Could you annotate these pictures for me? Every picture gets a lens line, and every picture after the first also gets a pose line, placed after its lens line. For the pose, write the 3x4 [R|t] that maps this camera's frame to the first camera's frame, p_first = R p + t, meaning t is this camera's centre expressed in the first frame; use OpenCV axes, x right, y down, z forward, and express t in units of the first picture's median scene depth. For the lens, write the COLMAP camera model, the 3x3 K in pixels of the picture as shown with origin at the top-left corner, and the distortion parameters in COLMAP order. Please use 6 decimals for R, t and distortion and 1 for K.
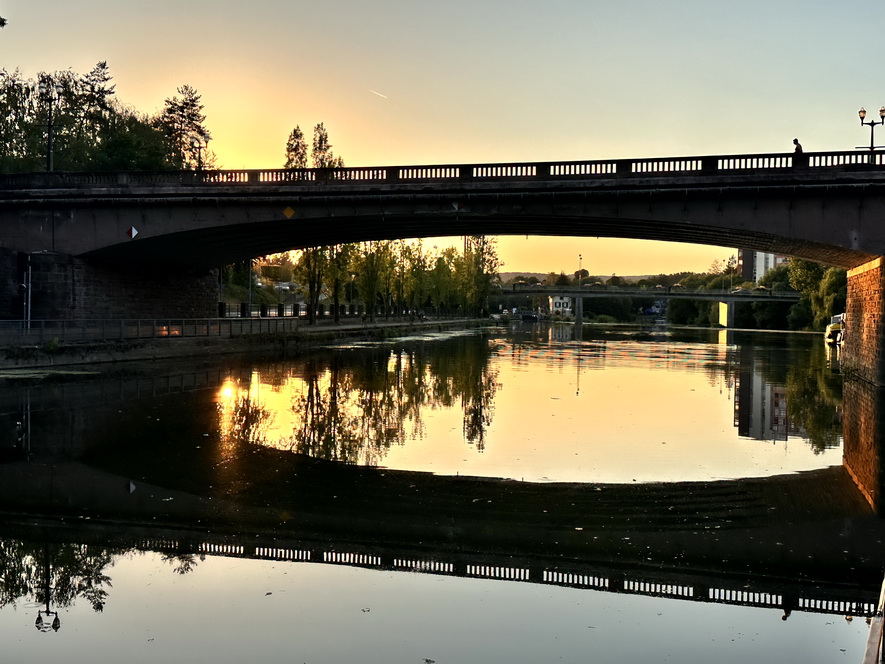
lens RADIAL K [[1047.1, 0, 425.0], [0, 1047.1, 333.8], [0, 0, 1]] dist [0.189341, -0.392057]
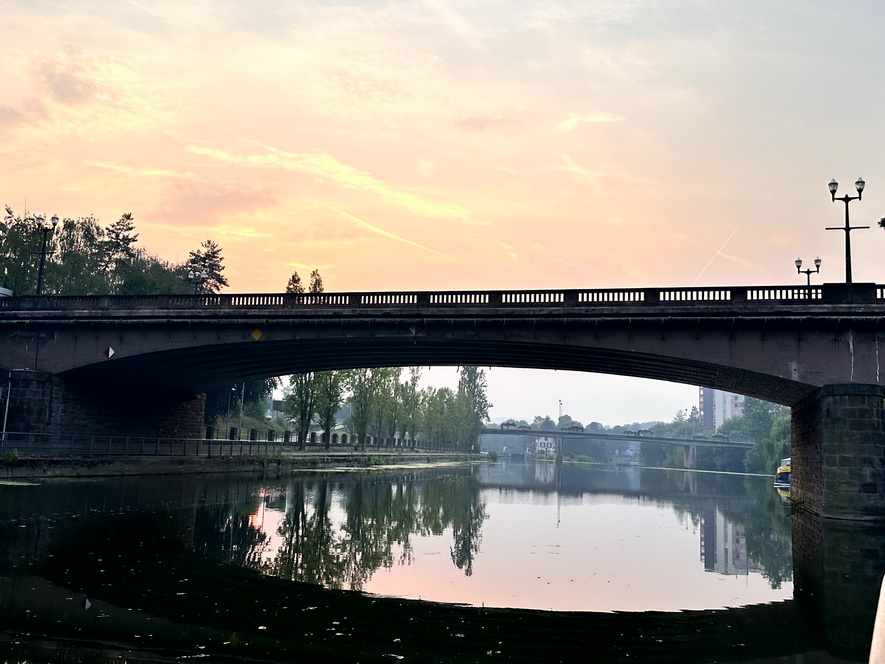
lens RADIAL K [[867.8, 0, 442.5], [0, 867.8, 332.0], [0, 0, 1]] dist [0.192180, -0.414843]
pose [[0.999688, 0.024344, -0.005555, 0.040330], [-0.024919, 0.986827, -0.159851, 0.011258], [0.001590, 0.159940, 0.987126, 0.092030]]
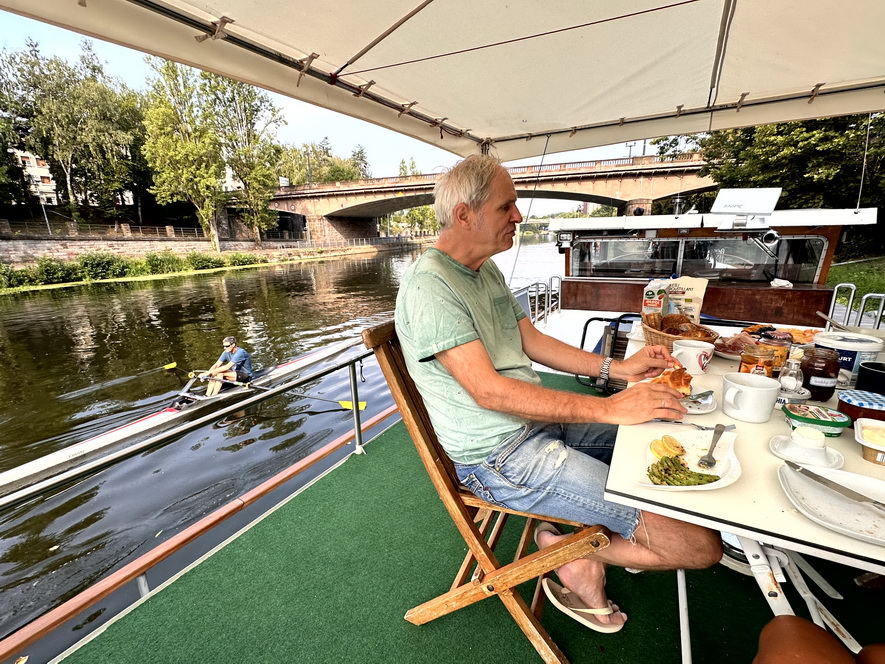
lens RADIAL K [[406.1, 0, 442.5], [0, 406.1, 332.0], [0, 0, 1]] dist [0.025290, 0.000470]
pose [[0.998227, -0.031358, -0.050592, 0.010060], [0.041447, 0.976241, 0.212685, 0.004784], [0.042721, -0.214405, 0.975810, -0.038421]]
